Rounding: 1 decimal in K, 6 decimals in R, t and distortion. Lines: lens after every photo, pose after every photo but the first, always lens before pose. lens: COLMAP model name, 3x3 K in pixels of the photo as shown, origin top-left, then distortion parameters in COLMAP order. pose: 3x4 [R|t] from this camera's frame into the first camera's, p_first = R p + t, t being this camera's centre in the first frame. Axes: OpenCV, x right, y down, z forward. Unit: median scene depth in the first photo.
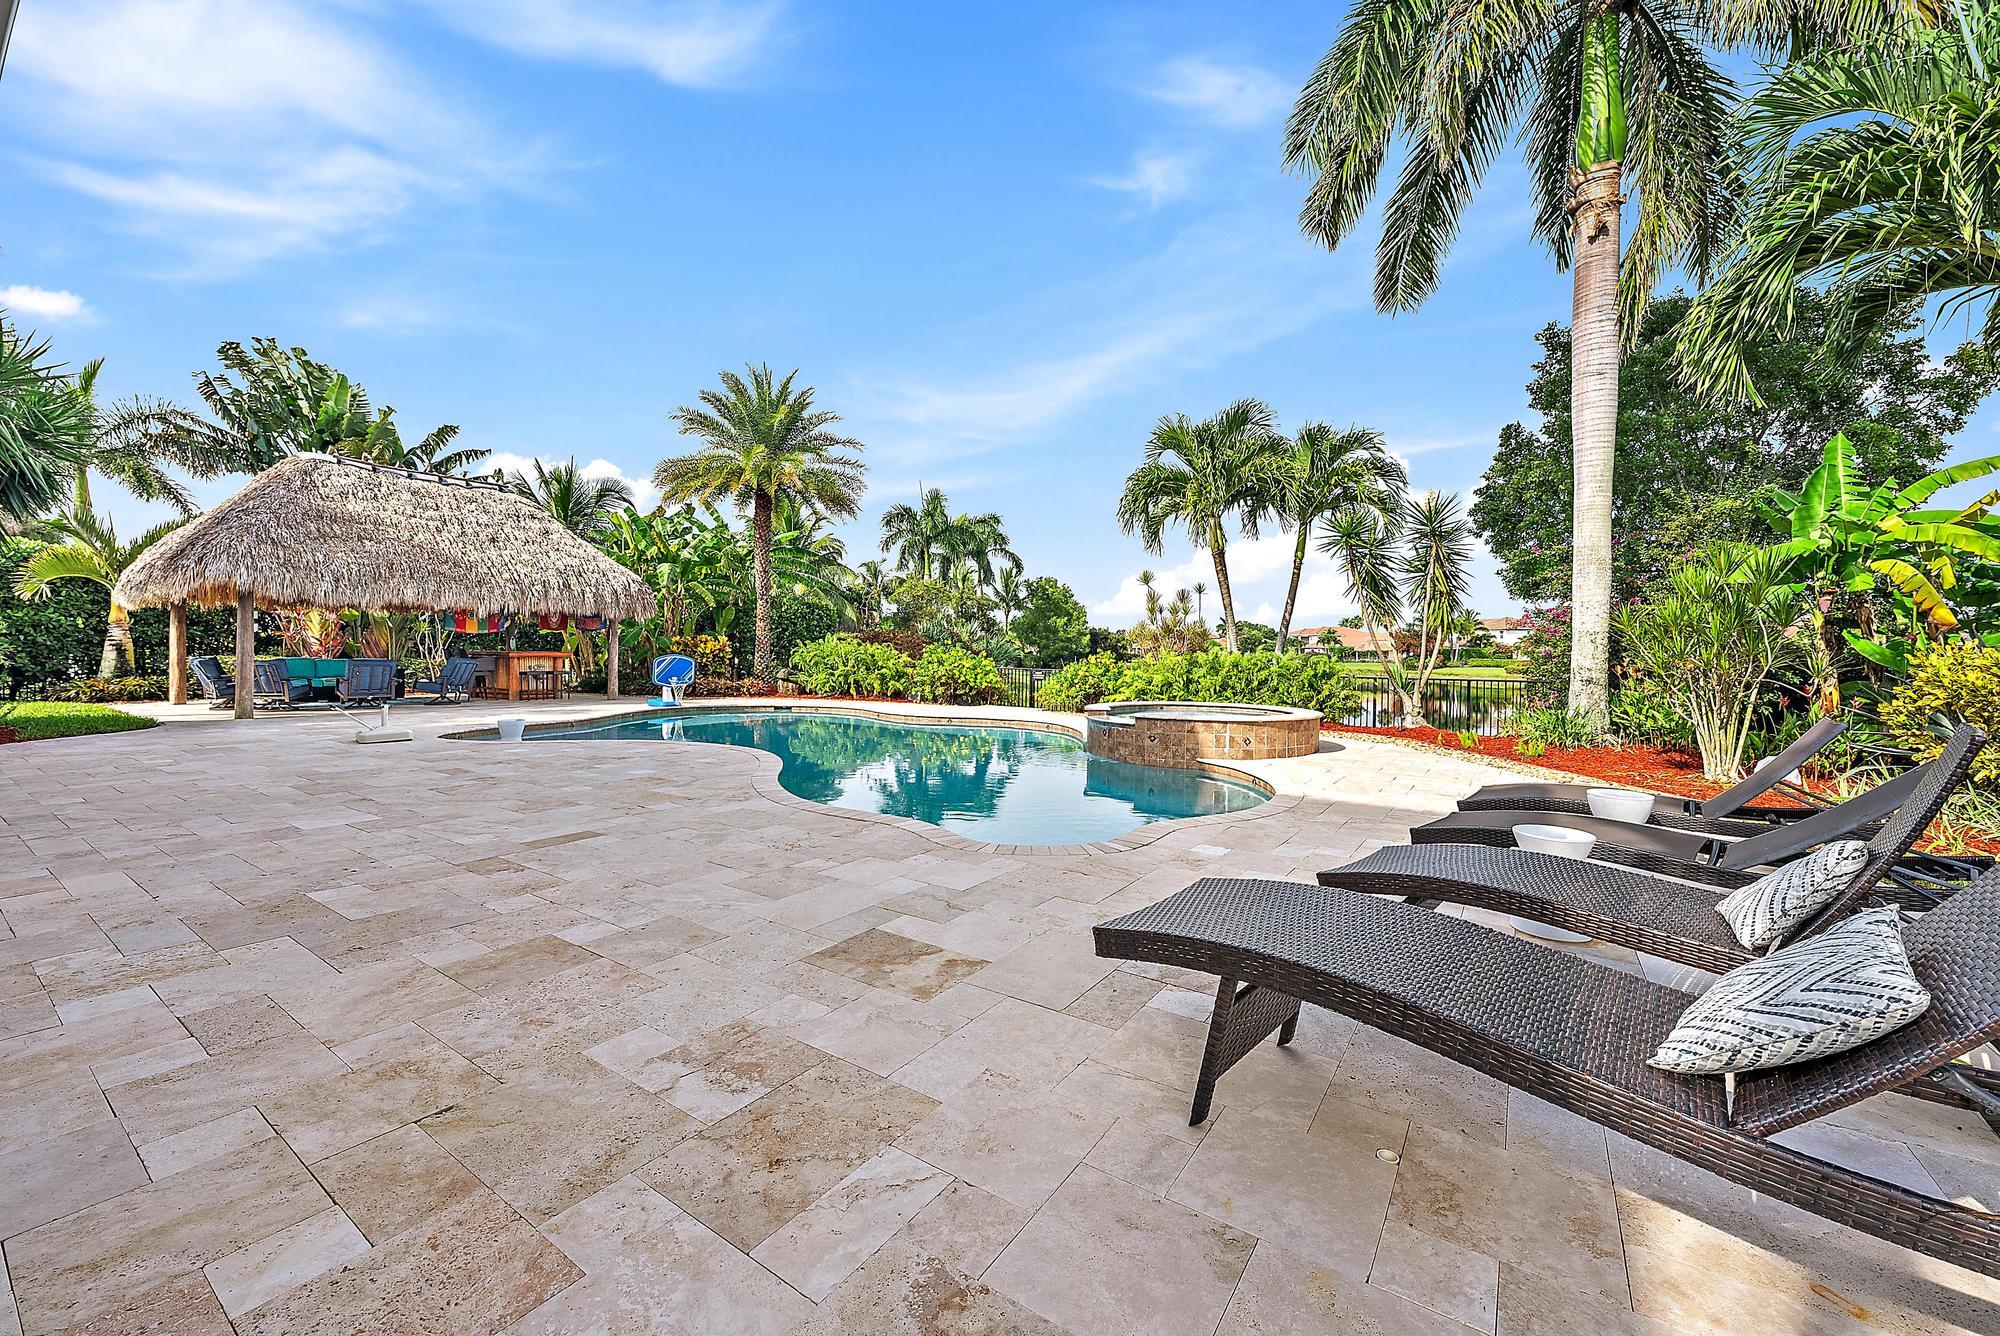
lens RADIAL K [[783.2, 0, 1010.3], [0, 783.2, 673.4], [0, 0, 1]] dist [-0.003008, -0.000167]
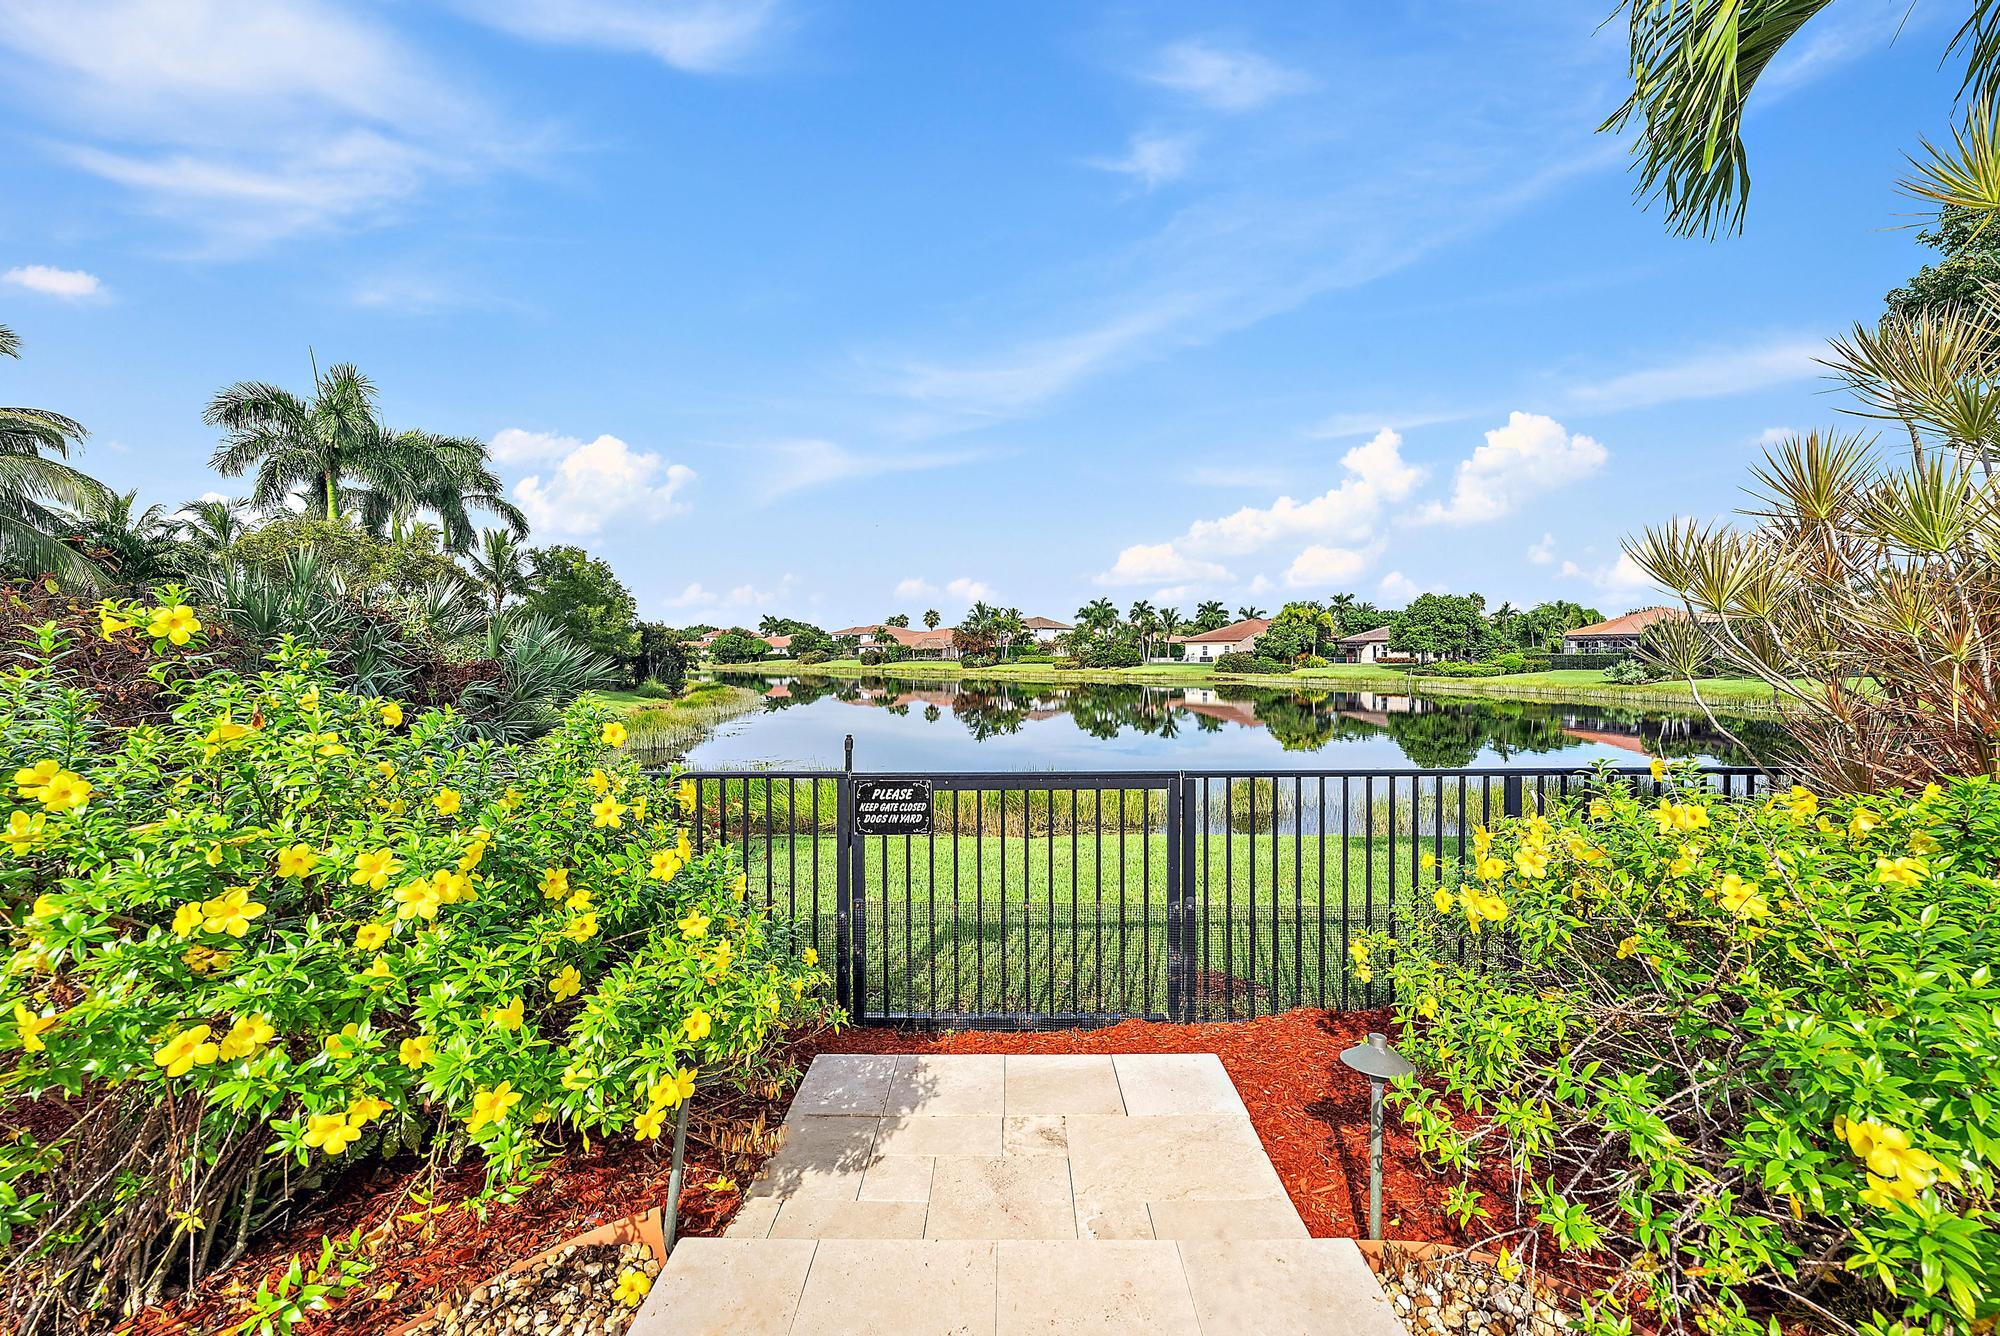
lens RADIAL K [[783.2, 0, 1009.4], [0, 783.2, 652.5], [0, 0, 1]] dist [-0.003008, -0.000167]
pose [[0.833790, -0.013316, 0.551921, -0.010416], [0.027675, 0.999460, -0.017695, -0.008925], [-0.551388, 0.030028, 0.833708, 0.235903]]
